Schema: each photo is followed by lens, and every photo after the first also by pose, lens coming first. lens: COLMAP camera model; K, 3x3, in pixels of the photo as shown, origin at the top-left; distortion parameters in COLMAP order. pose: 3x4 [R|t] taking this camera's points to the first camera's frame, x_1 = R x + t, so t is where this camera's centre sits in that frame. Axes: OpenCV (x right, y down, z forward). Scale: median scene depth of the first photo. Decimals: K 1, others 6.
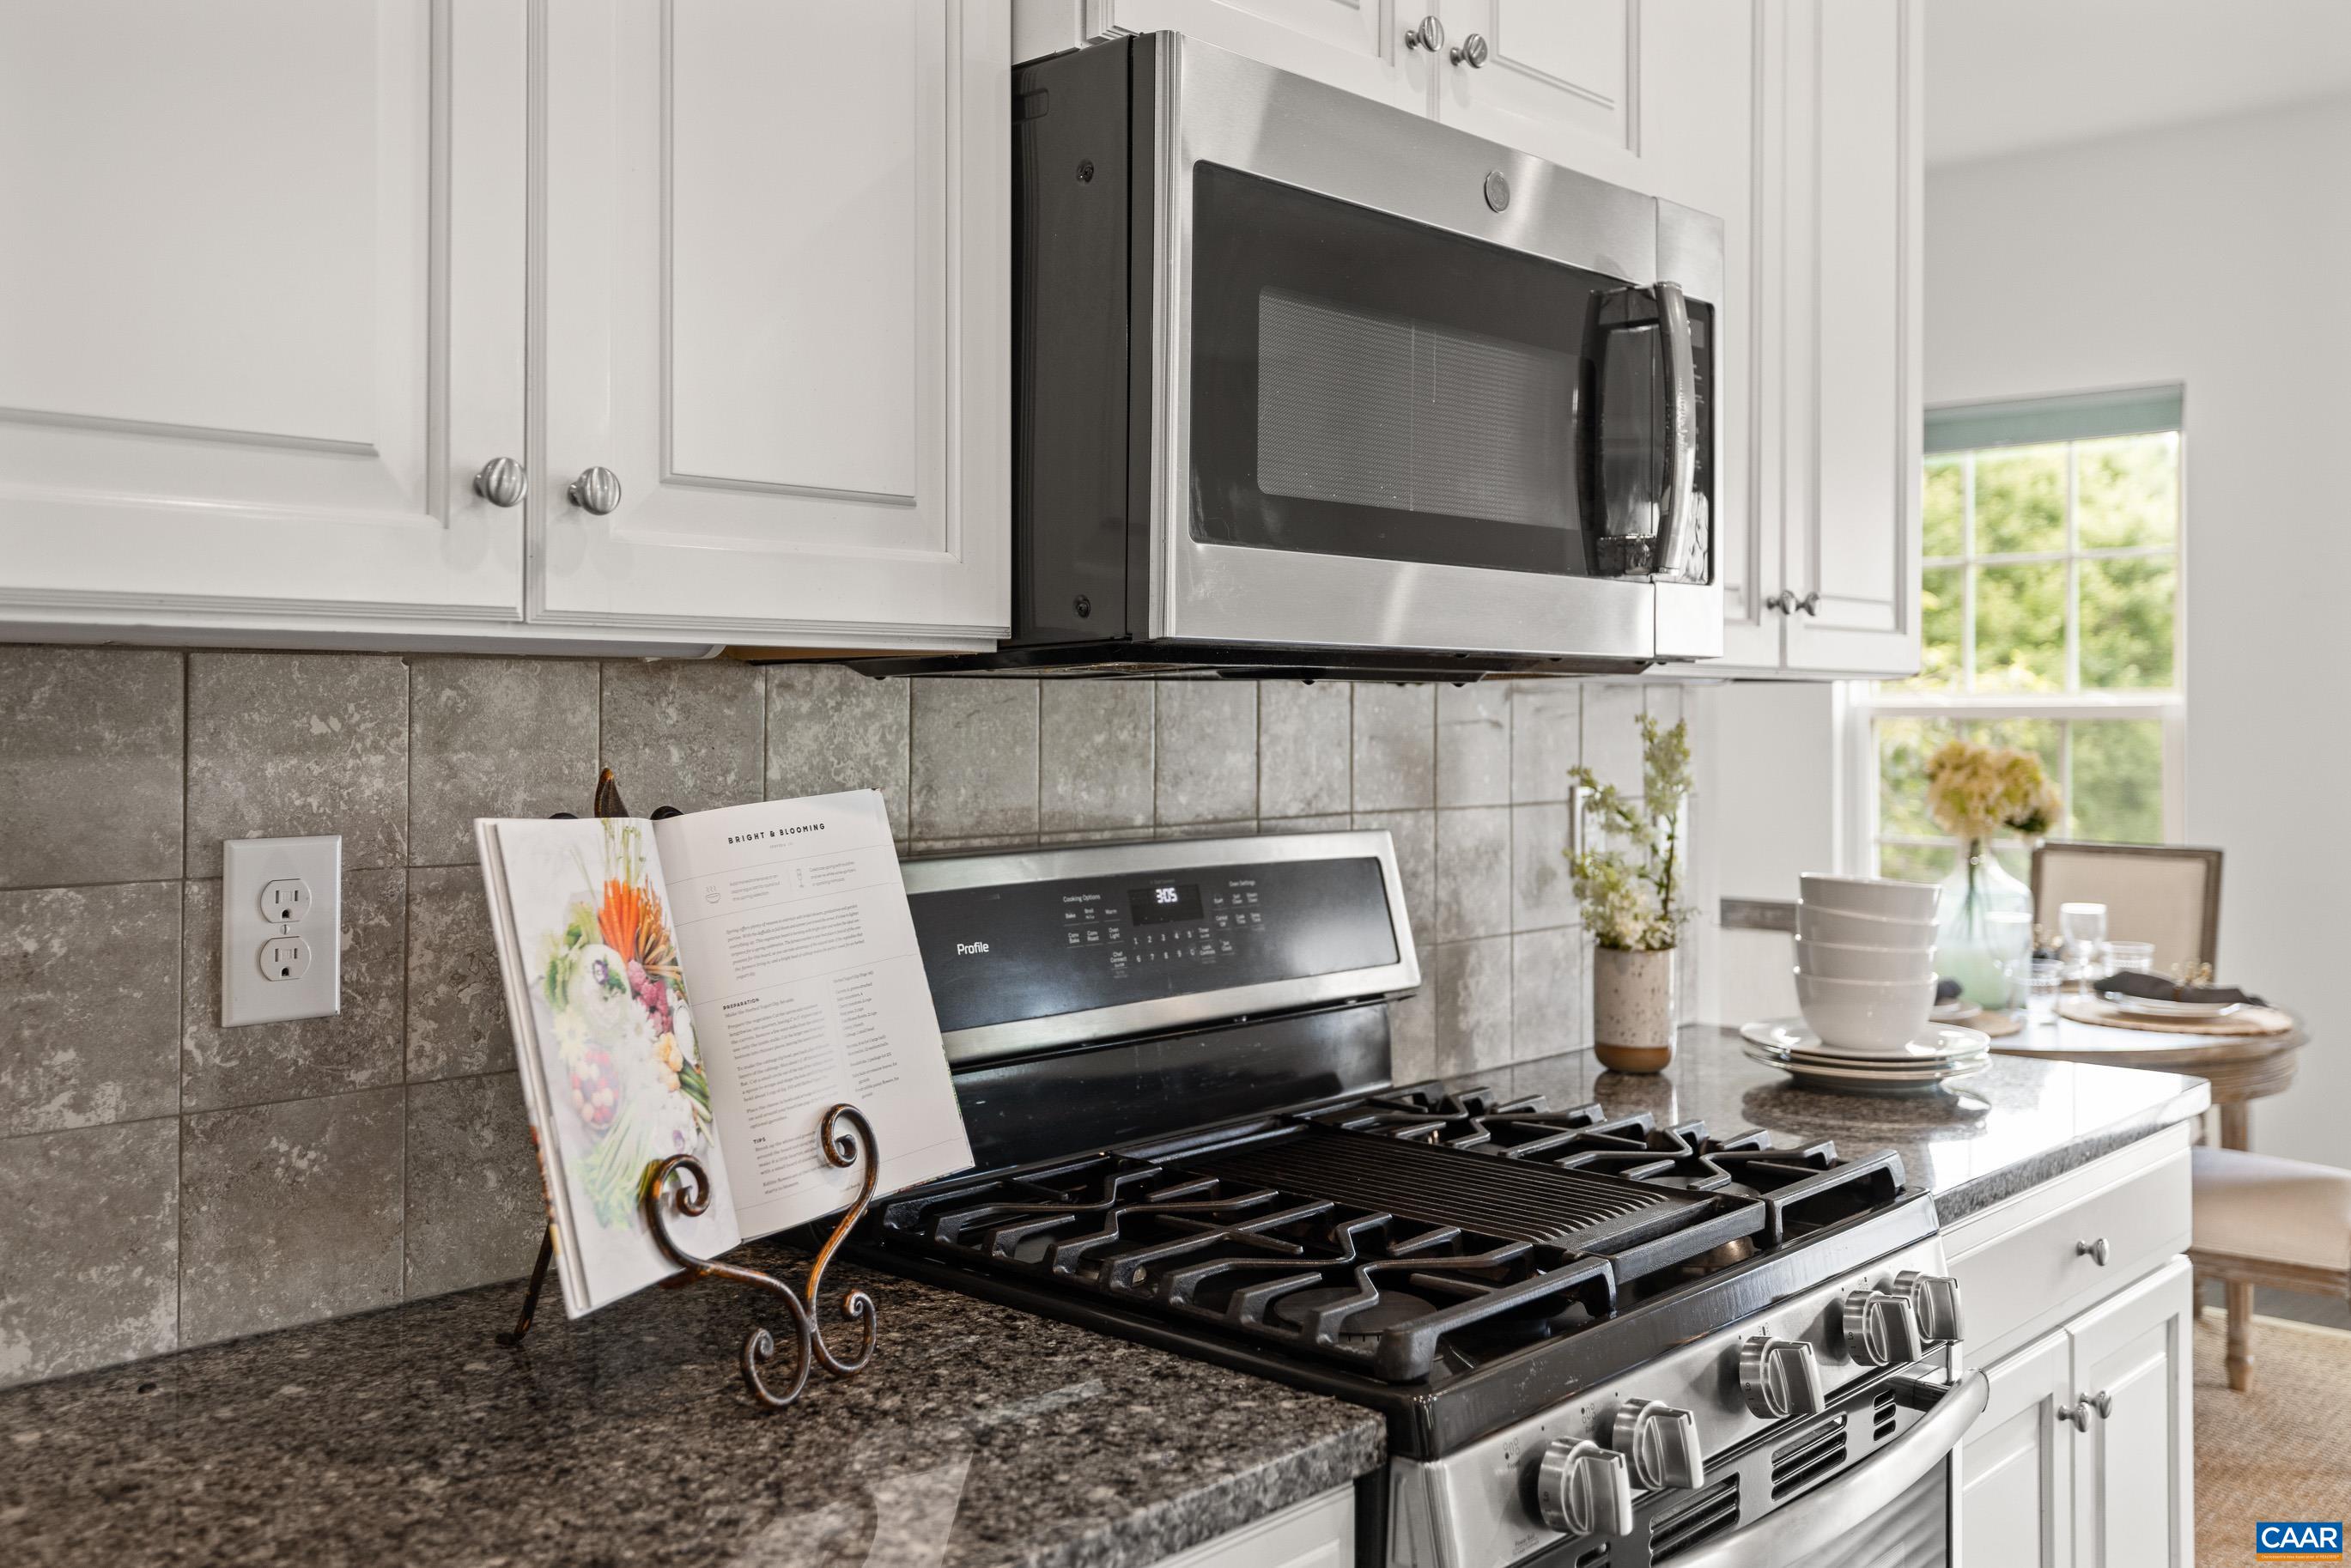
lens RADIAL K [[2088.4, 0, 1160.5], [0, 2088.4, 706.4], [0, 0, 1]] dist [-0.001817, -0.000627]
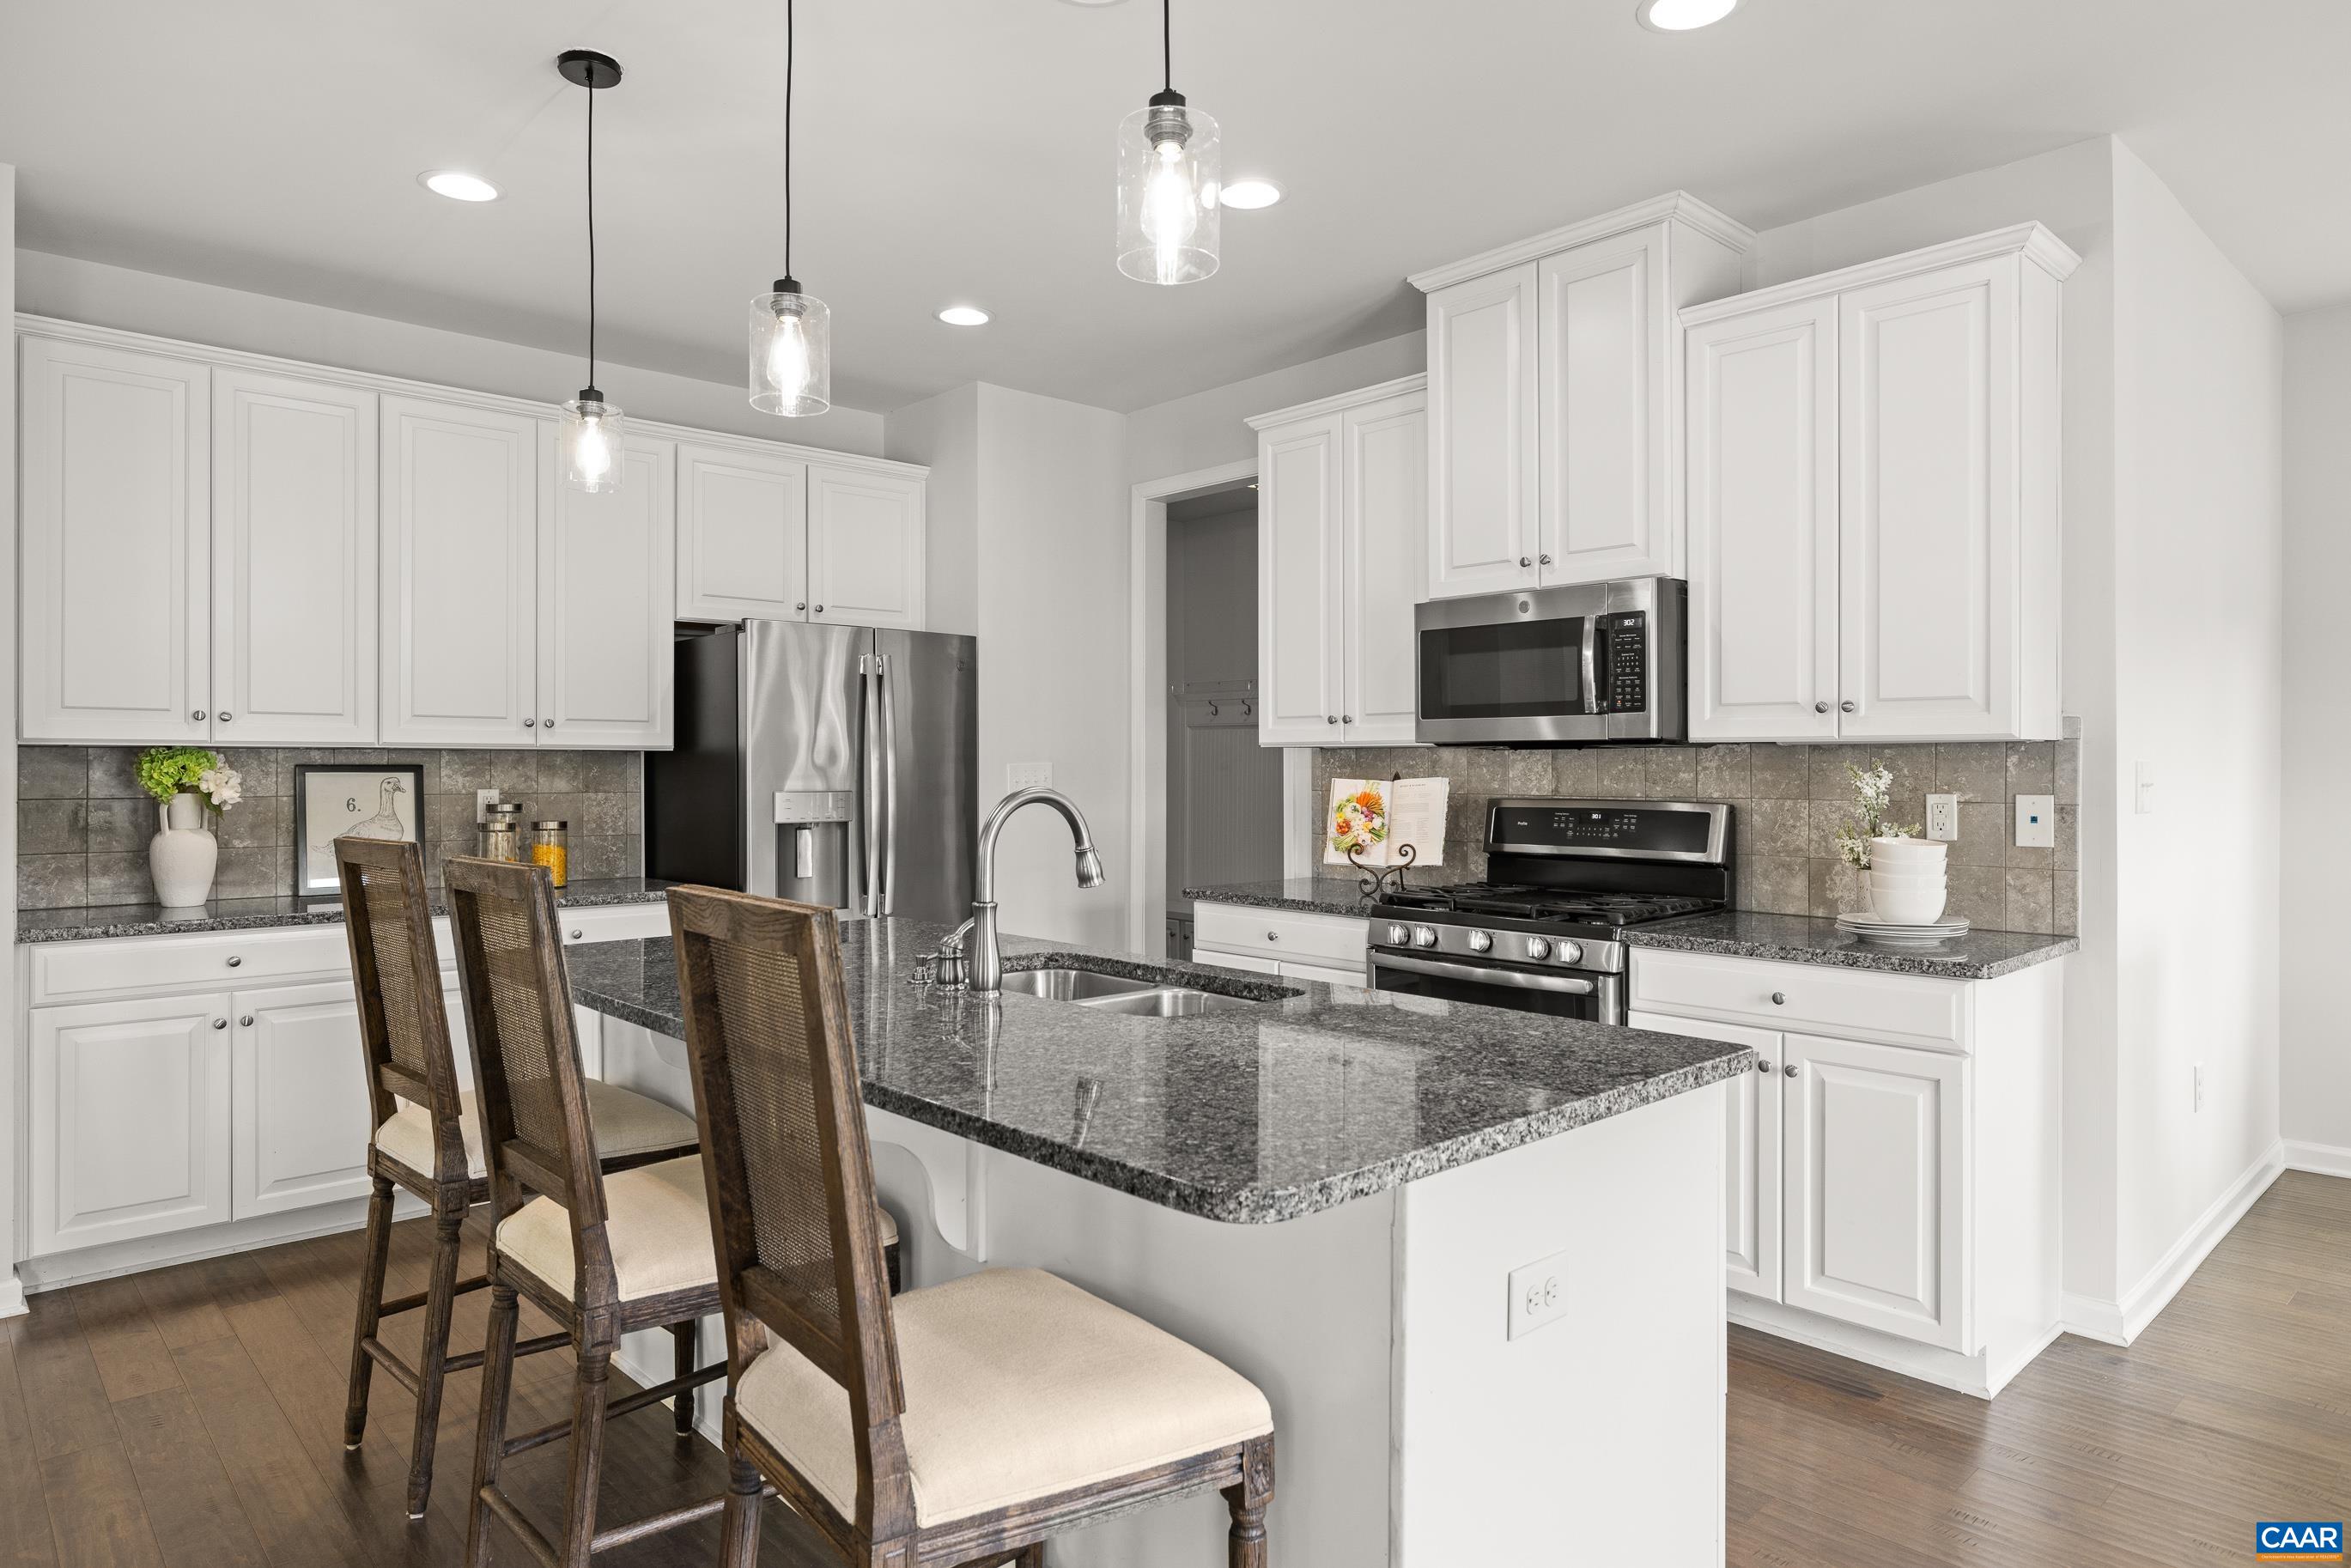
lens RADIAL K [[1413.5, 0, 1154.9], [0, 1413.5, 768.1], [0, 0, 1]] dist [-0.002699, -0.001374]
pose [[-0.077737, 0.003582, -0.996967, 3.007960], [0.005485, 0.999980, 0.003165, 0.008450], [0.996959, -0.005222, -0.077756, 0.676556]]
